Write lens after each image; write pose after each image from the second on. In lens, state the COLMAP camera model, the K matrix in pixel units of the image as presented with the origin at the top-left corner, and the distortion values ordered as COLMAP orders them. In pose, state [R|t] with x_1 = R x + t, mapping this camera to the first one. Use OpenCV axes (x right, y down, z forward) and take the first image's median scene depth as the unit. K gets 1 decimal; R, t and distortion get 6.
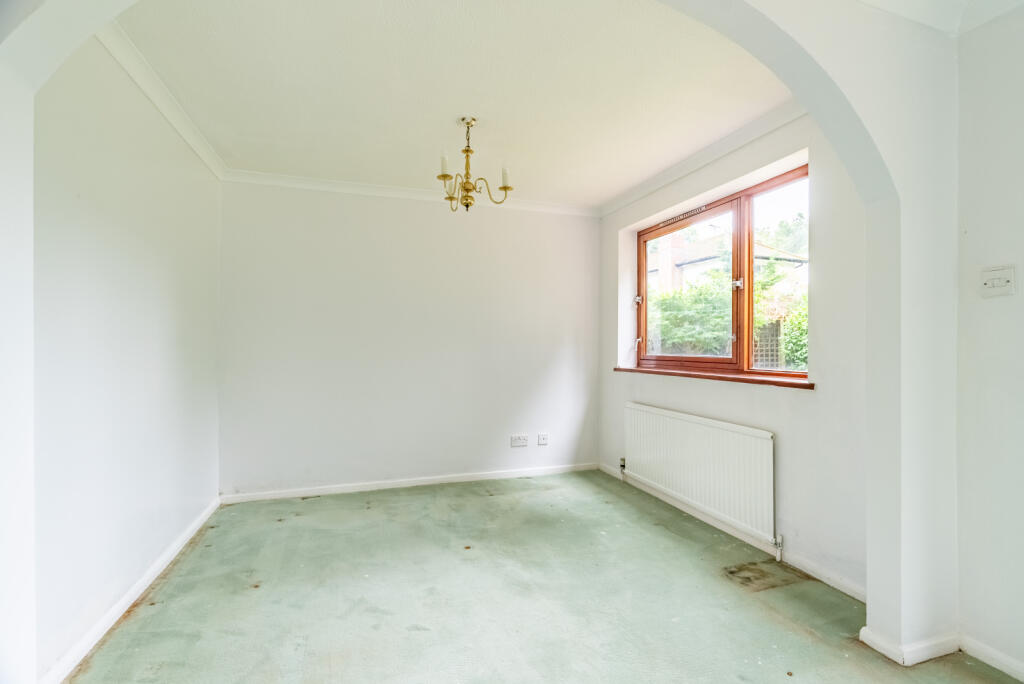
lens RADIAL K [[468.8, 0, 515.7], [0, 468.8, 343.2], [0, 0, 1]] dist [-0.026265, 0.004929]
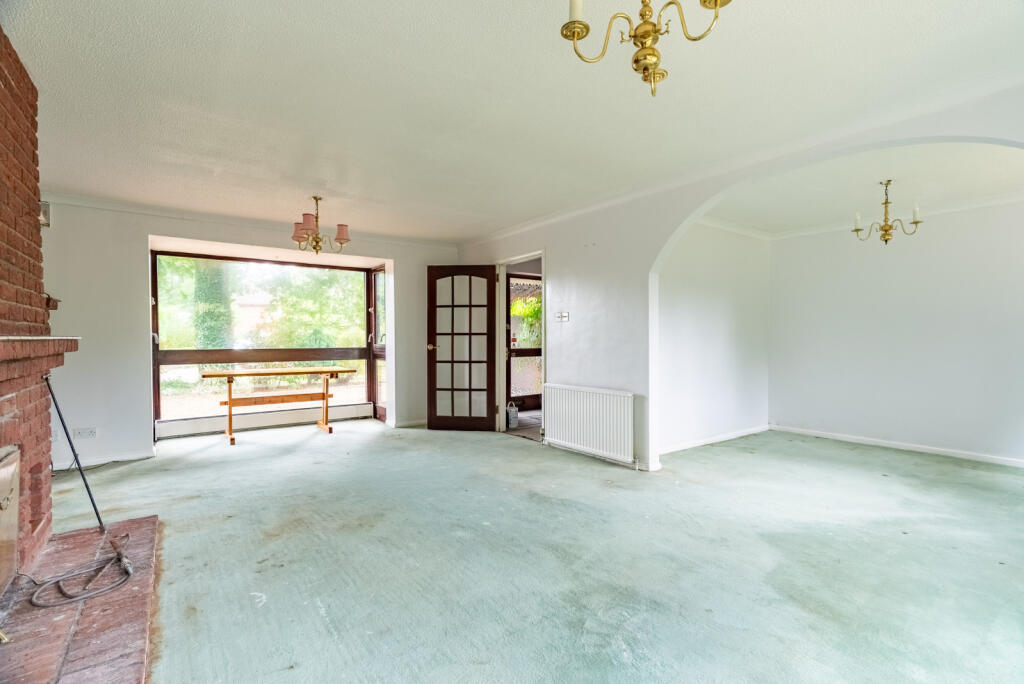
lens RADIAL K [[468.8, 0, 512.1], [0, 468.8, 340.5], [0, 0, 1]] dist [-0.026265, 0.004929]
pose [[0.300852, 0.007701, -0.953640, 0.916795], [0.001501, 0.999962, 0.008548, 0.002512], [0.953670, -0.004004, 0.300829, -0.543592]]
